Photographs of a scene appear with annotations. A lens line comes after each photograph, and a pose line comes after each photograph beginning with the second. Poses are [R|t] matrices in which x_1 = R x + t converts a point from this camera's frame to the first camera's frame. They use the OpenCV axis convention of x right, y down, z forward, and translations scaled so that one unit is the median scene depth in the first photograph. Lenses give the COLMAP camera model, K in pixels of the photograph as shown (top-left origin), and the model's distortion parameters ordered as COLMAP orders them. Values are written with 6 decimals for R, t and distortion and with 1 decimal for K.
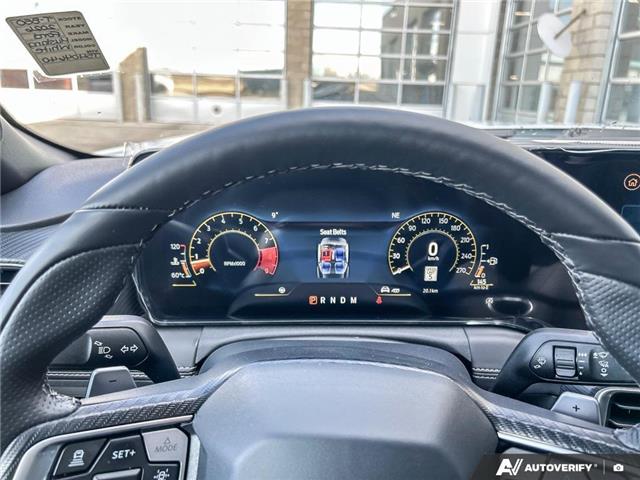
lens RADIAL K [[483.3, 0, 320.0], [0, 483.3, 240.0], [0, 0, 1]] dist [0.037300, -0.030350]
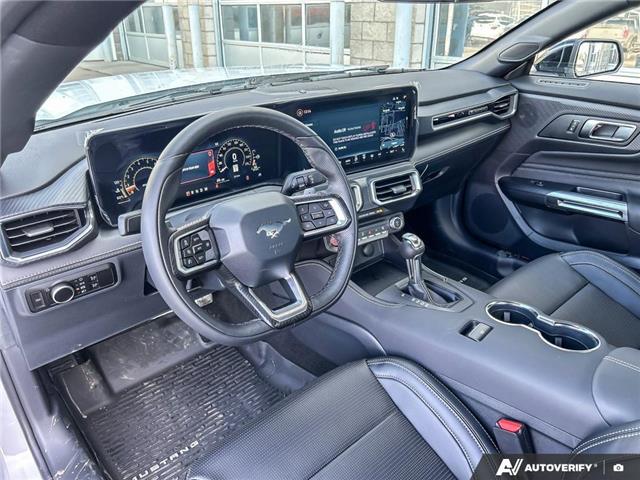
lens RADIAL K [[483.3, 0, 320.0], [0, 483.3, 240.0], [0, 0, 1]] dist [0.037300, -0.030350]
pose [[0.757943, -0.300521, 0.578972, -0.852632], [0.209734, 0.952700, 0.219942, -0.022513], [-0.617684, -0.045273, 0.785122, -0.973052]]
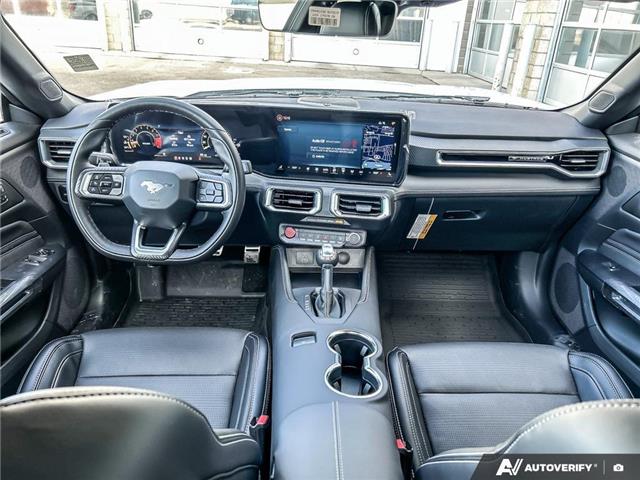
lens RADIAL K [[476.5, 0, 320.0], [0, 476.5, 240.0], [0, 0, 1]] dist [0.055229, -0.052981]
pose [[0.999530, 0.019292, 0.023833, 0.779588], [-0.022364, 0.990426, 0.136222, 0.201369], [-0.020977, -0.136691, 0.990392, -1.873430]]
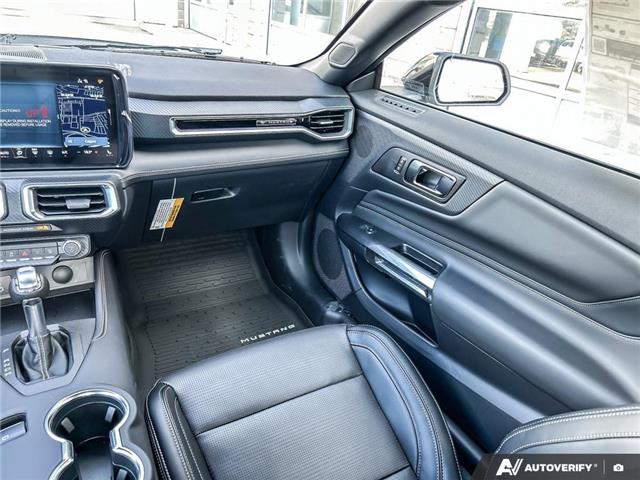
lens RADIAL K [[483.3, 0, 320.0], [0, 483.3, 240.0], [0, 0, 1]] dist [0.037300, -0.030350]
pose [[0.856338, -0.150563, 0.493979, 0.933379], [0.046496, 0.975149, 0.216618, 0.147784], [-0.514318, -0.162531, 0.842058, -1.336155]]
